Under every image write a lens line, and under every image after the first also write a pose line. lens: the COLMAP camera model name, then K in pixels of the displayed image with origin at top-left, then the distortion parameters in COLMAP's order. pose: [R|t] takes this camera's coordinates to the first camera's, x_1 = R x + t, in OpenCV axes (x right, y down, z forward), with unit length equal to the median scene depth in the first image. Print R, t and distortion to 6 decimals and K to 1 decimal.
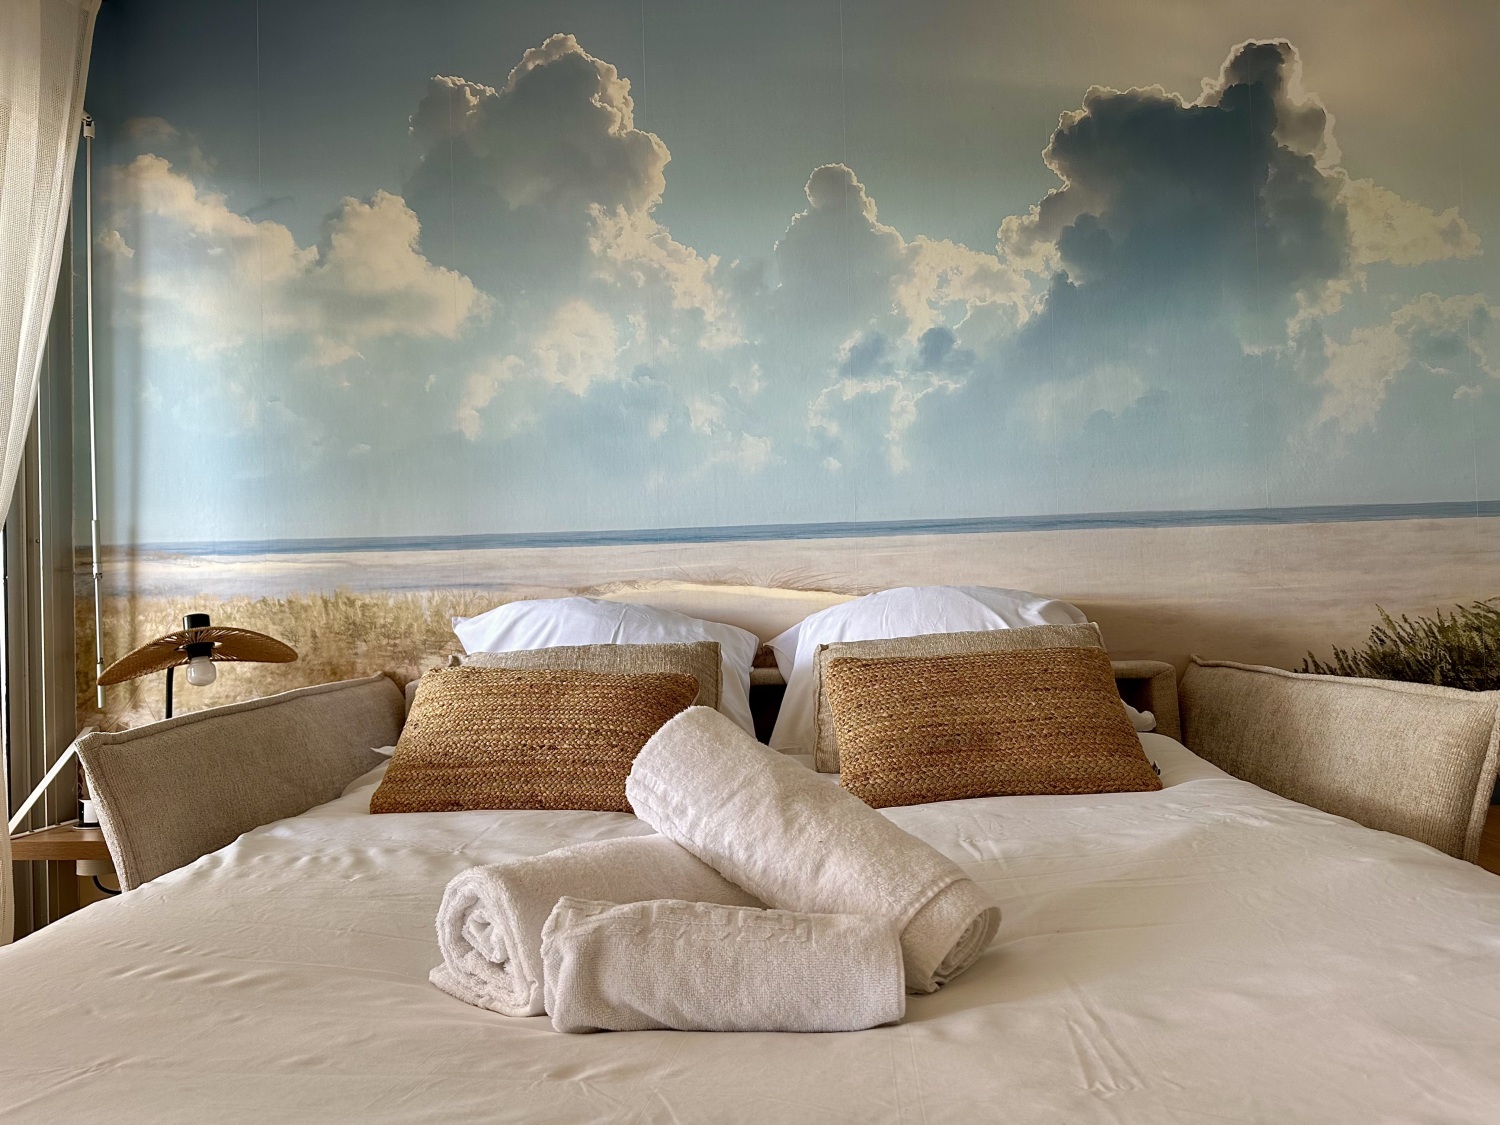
lens RADIAL K [[1041.5, 0, 751.7], [0, 1041.5, 576.2], [0, 0, 1]] dist [0.079547, -0.098755]
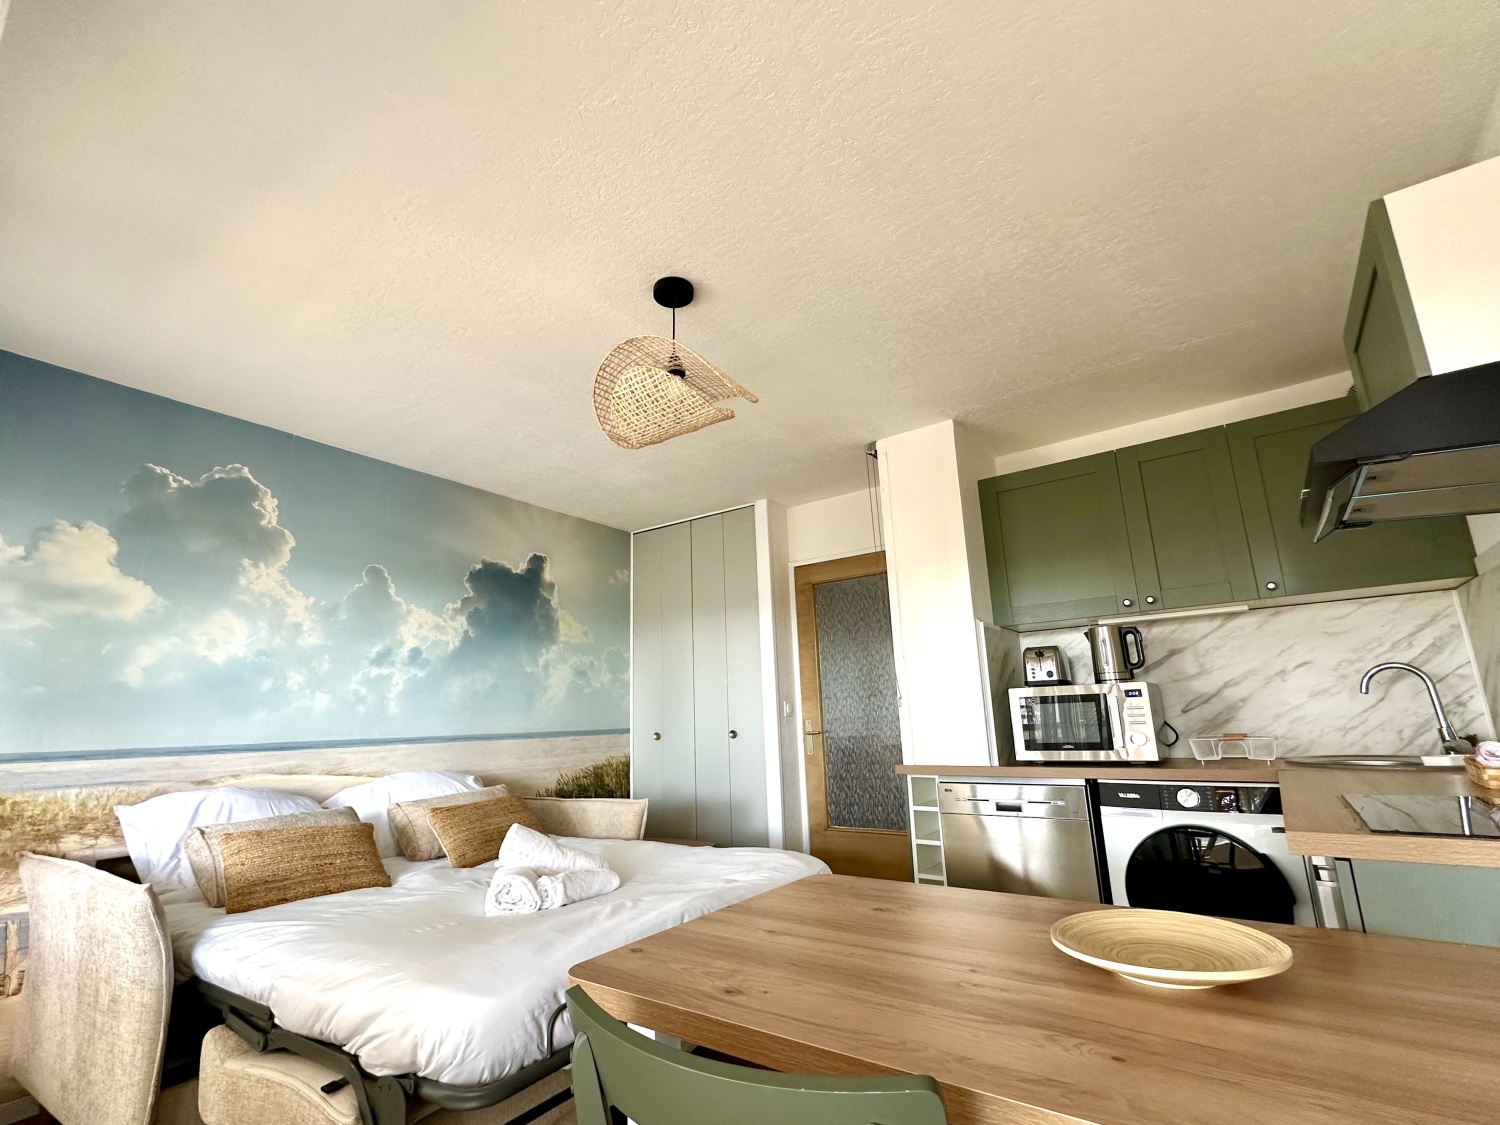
lens RADIAL K [[696.1, 0, 749.9], [0, 696.1, 561.3], [0, 0, 1]] dist [-0.007715, 0.002072]
pose [[0.521376, 0.202038, 0.829064, -0.697326], [-0.001077, 0.971722, -0.236125, -0.069547], [-0.853326, 0.122217, 0.506850, -0.351733]]
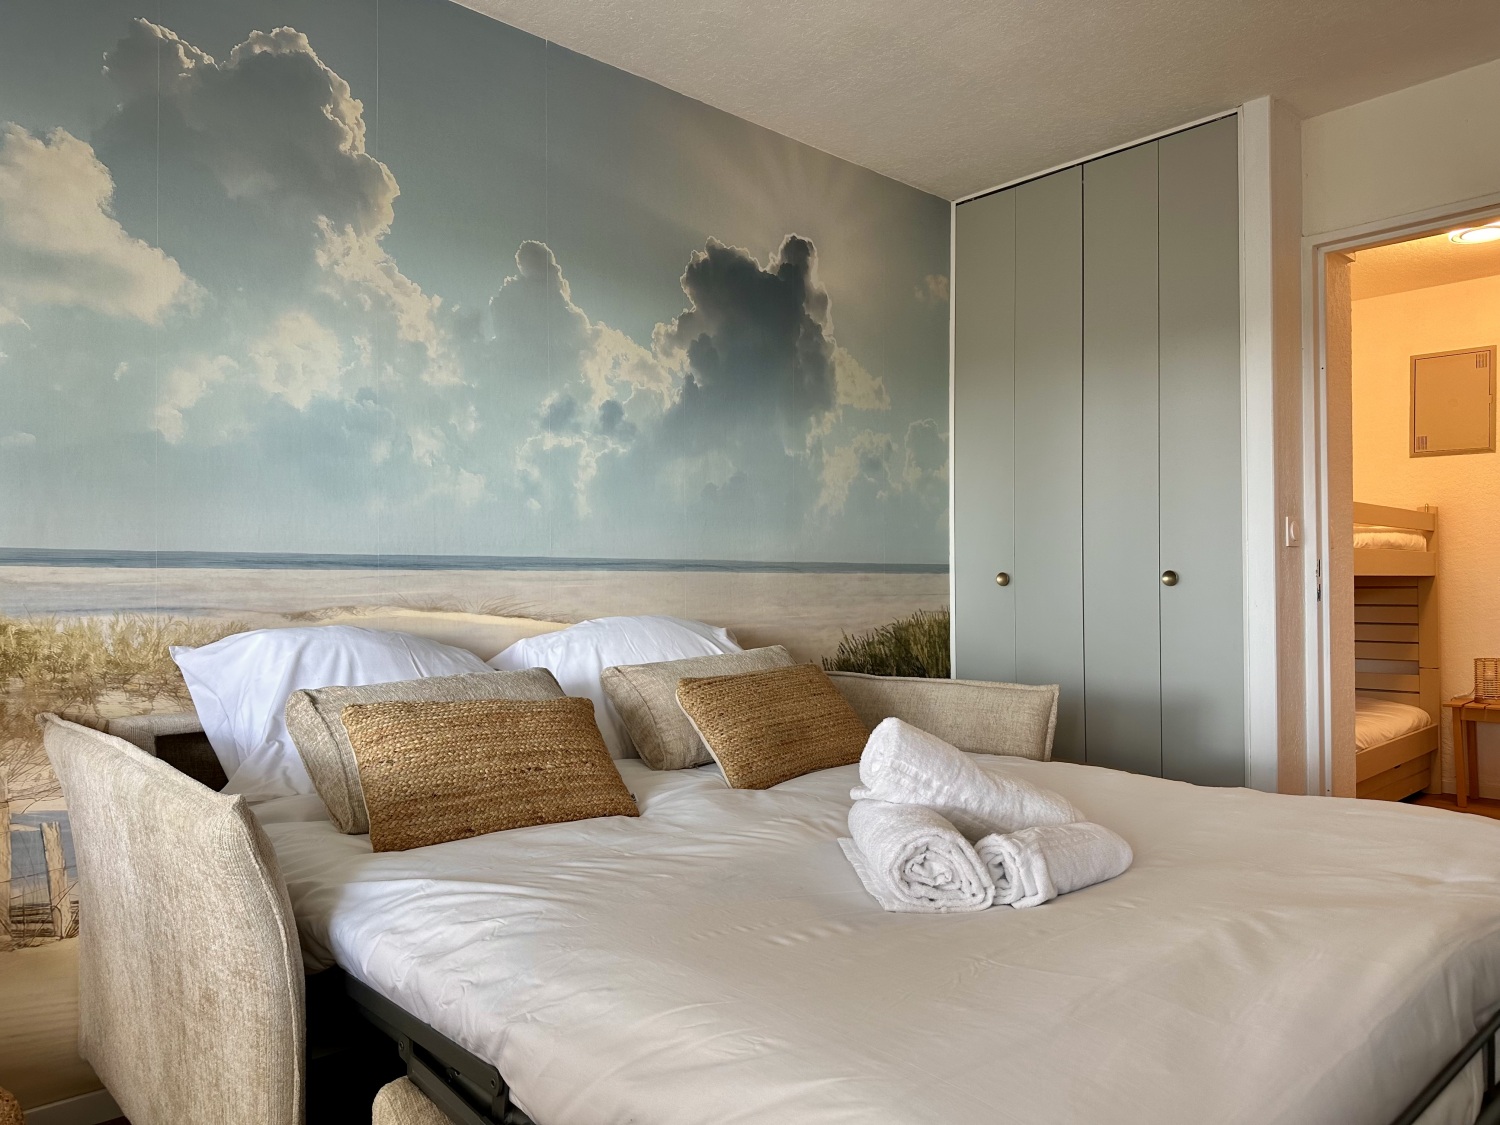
lens RADIAL K [[1041.5, 0, 757.9], [0, 1041.5, 577.5], [0, 0, 1]] dist [0.079547, -0.098755]
pose [[0.700923, 0.031849, 0.712525, -0.559088], [-0.036567, 0.999293, -0.008696, -0.028326], [-0.712299, -0.019959, 0.701592, 0.027046]]
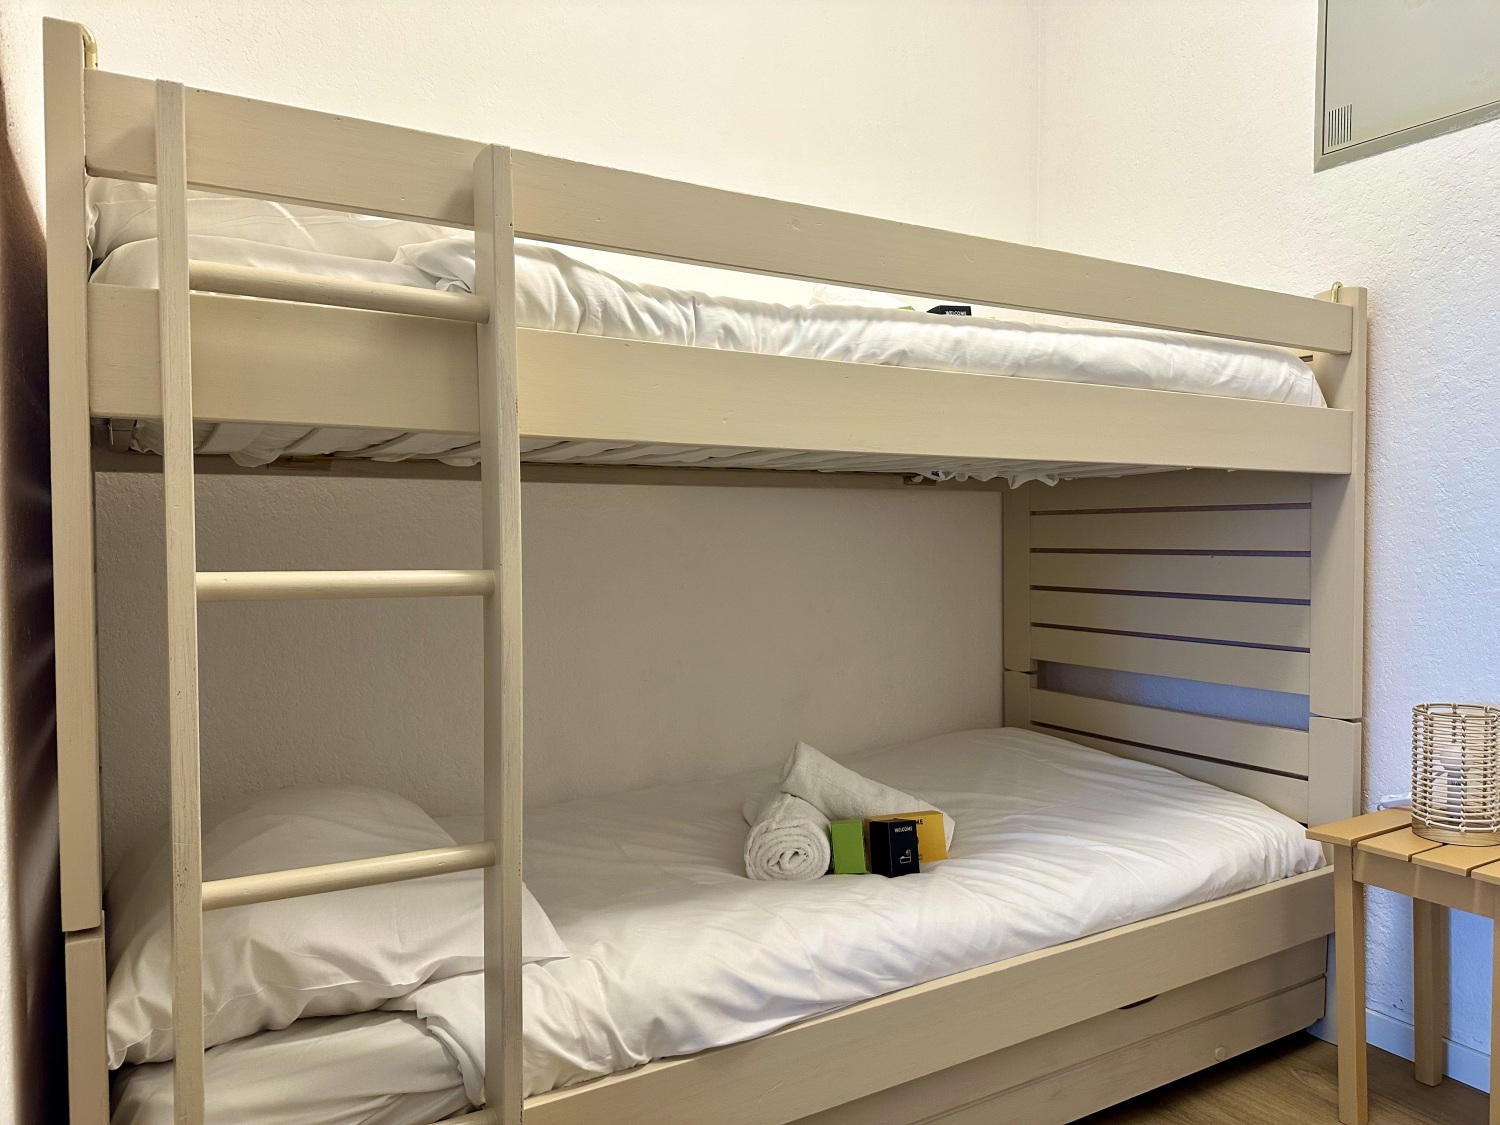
lens RADIAL K [[1041.5, 0, 780.7], [0, 1041.5, 579.7], [0, 0, 1]] dist [0.079547, -0.098755]
pose [[0.820463, 0.001510, 0.571698, 1.172369], [-0.031943, 0.998555, 0.043204, -0.041361], [-0.570806, -0.053709, 0.819326, 0.143163]]
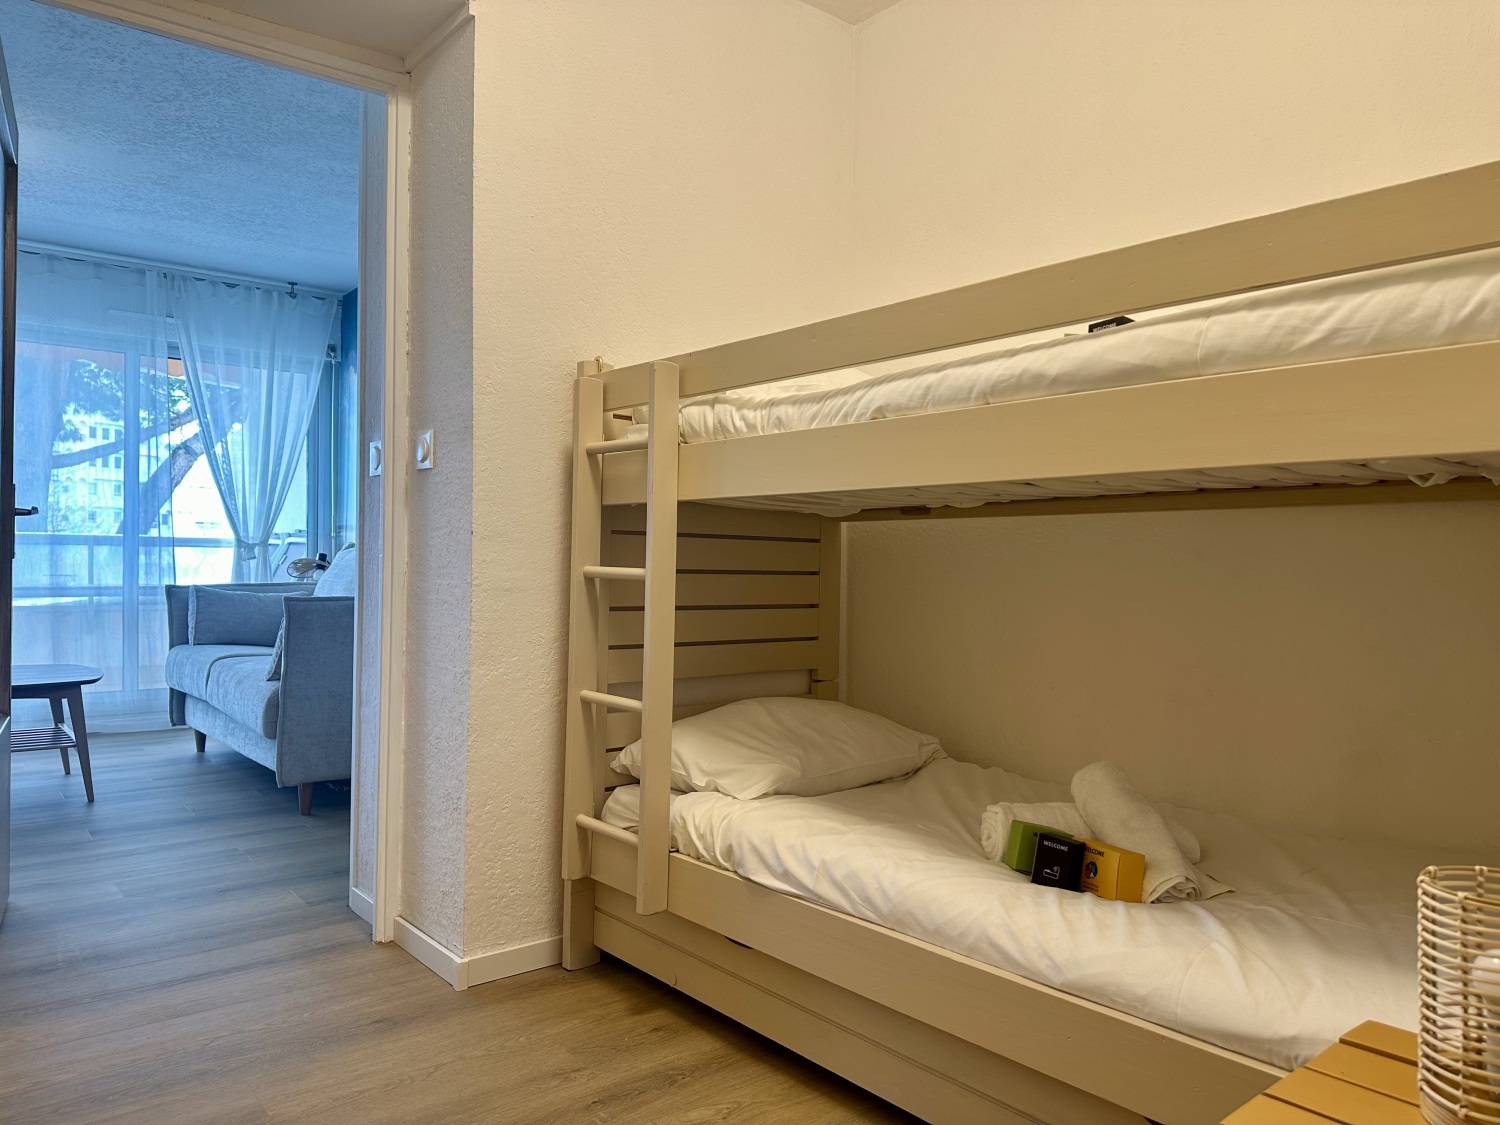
lens RADIAL K [[1041.5, 0, 768.0], [0, 1041.5, 567.4], [0, 0, 1]] dist [0.079547, -0.098755]
pose [[0.710082, 0.041635, -0.702887, 2.017216], [-0.018024, 0.998998, 0.040966, -0.061653], [0.703888, -0.016421, 0.710121, 0.013131]]
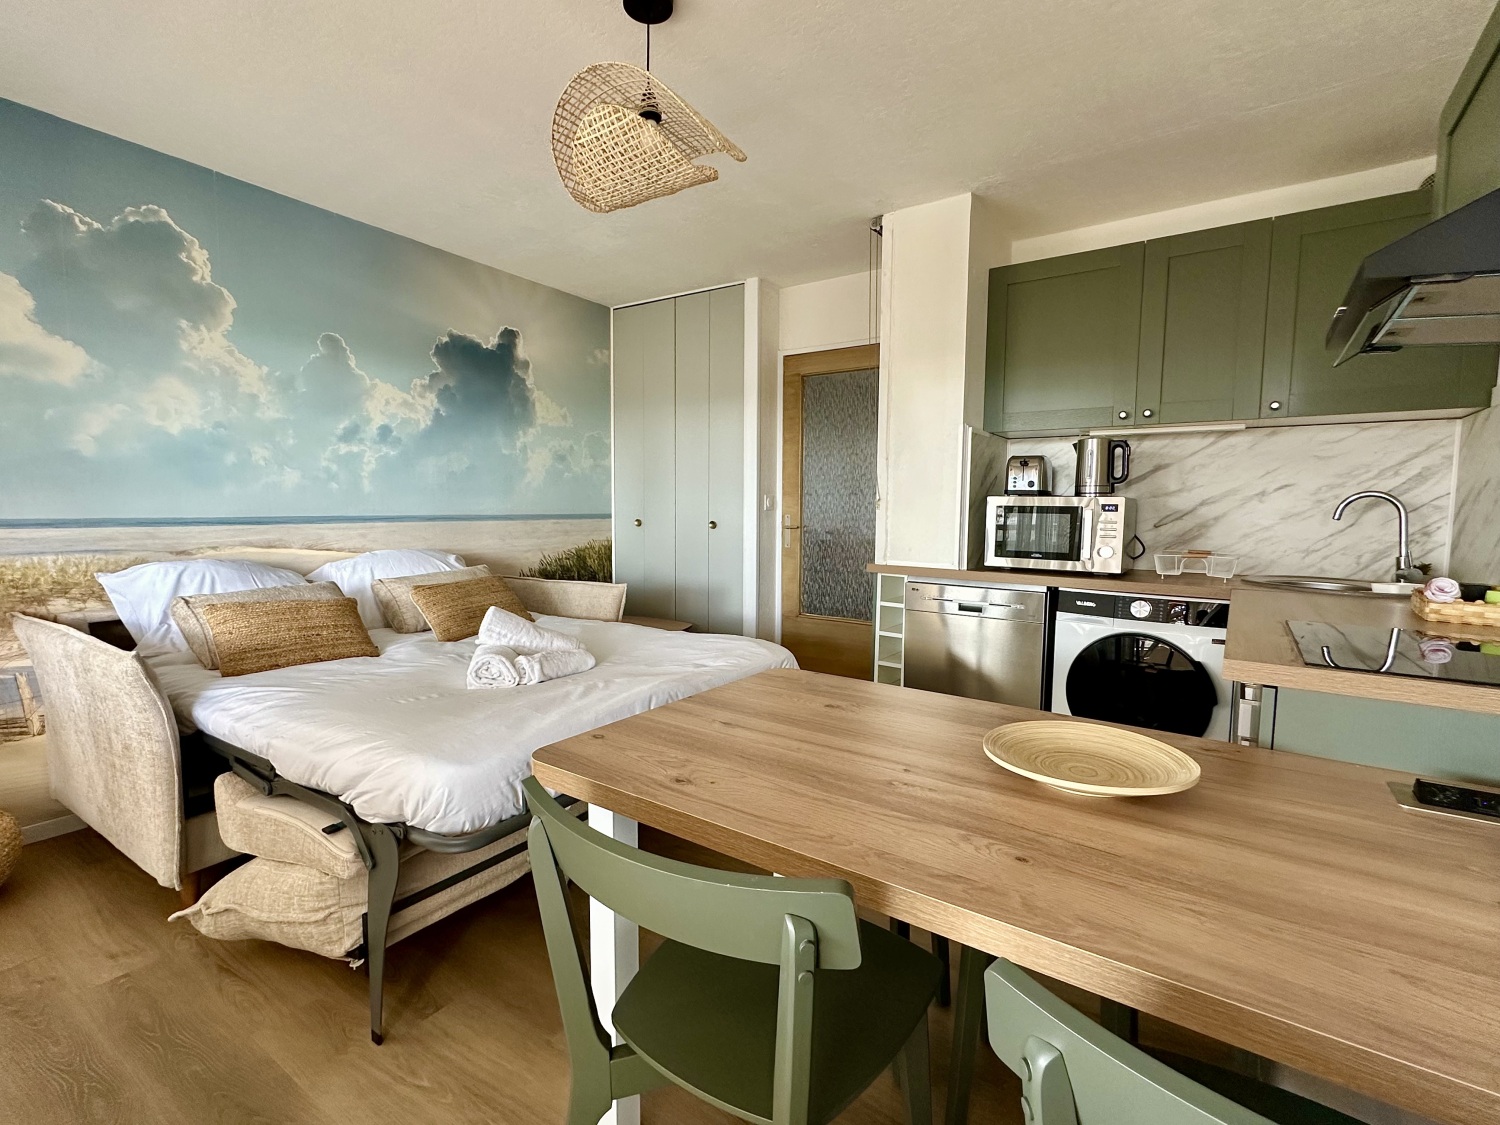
lens RADIAL K [[696.1, 0, 750.6], [0, 696.1, 563.5], [0, 0, 1]] dist [-0.007715, 0.002072]
pose [[0.503782, -0.036827, 0.863046, -0.666507], [-0.046230, 0.996510, 0.069508, -0.089857], [-0.862593, -0.074916, 0.500321, -0.353015]]
